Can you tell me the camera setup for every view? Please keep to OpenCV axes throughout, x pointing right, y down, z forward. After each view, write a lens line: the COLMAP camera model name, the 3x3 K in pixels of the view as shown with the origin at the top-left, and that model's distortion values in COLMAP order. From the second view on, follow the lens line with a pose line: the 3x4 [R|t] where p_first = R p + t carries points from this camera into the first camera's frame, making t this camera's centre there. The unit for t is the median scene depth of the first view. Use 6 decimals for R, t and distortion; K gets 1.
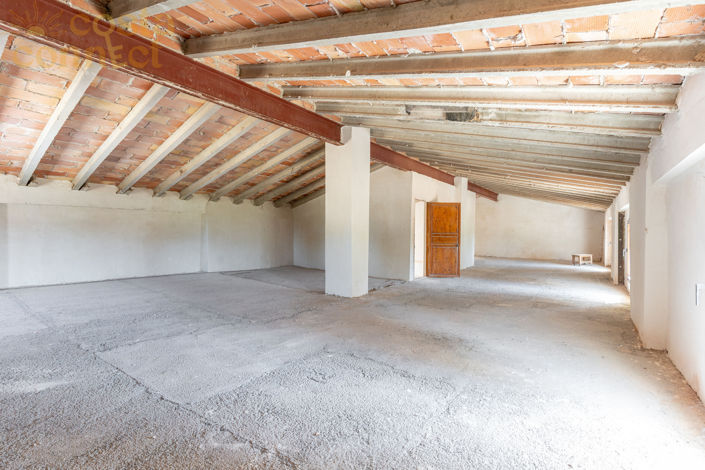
lens RADIAL K [[331.2, 0, 351.3], [0, 331.2, 233.8], [0, 0, 1]] dist [0.000777, -0.000344]
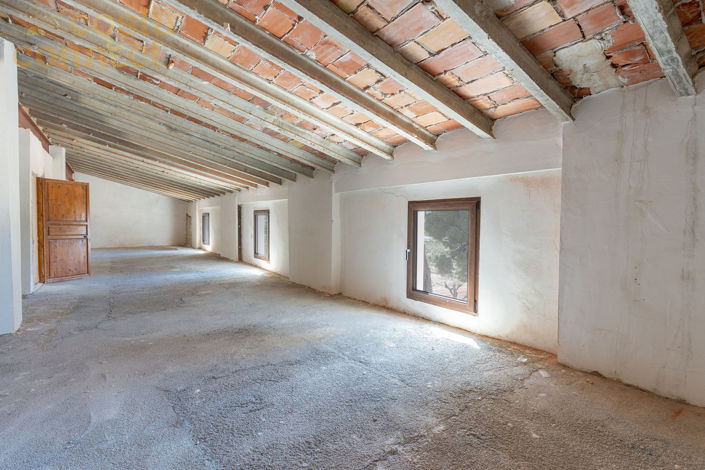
lens RADIAL K [[331.2, 0, 351.3], [0, 331.2, 233.8], [0, 0, 1]] dist [0.000777, -0.000344]
pose [[0.325835, -0.040704, 0.944550, -0.668402], [-0.002444, 0.999033, 0.043895, -0.023395], [-0.945423, -0.016612, 0.325421, 0.443786]]
